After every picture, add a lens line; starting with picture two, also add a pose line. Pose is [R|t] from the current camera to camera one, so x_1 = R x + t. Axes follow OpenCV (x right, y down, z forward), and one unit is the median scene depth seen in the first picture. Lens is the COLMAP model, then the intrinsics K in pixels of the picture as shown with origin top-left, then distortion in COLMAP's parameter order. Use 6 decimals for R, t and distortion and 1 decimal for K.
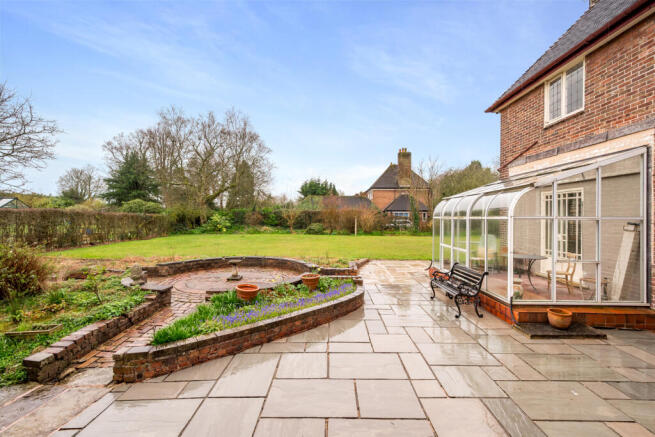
lens RADIAL K [[300.5, 0, 330.3], [0, 300.5, 215.0], [0, 0, 1]] dist [0.002581, 0.000083]
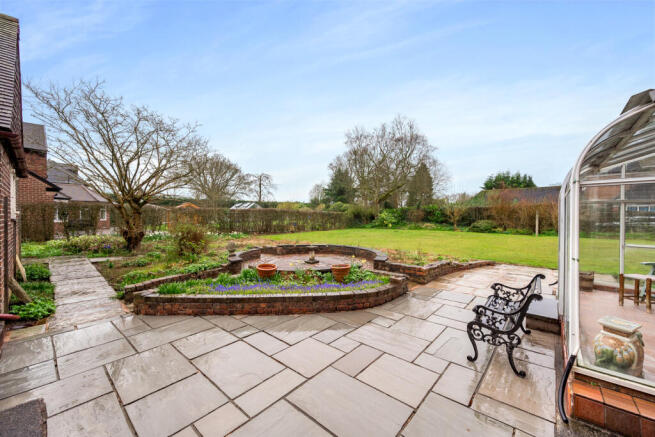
lens RADIAL K [[262.2, 0, 323.0], [0, 262.2, 218.4], [0, 0, 1]] dist [0.001234, 0.000323]
pose [[0.743784, 0.002478, -0.668416, 0.122149], [0.005546, 0.999936, 0.009879, 0.011834], [0.668397, -0.011055, 0.743722, 0.093972]]
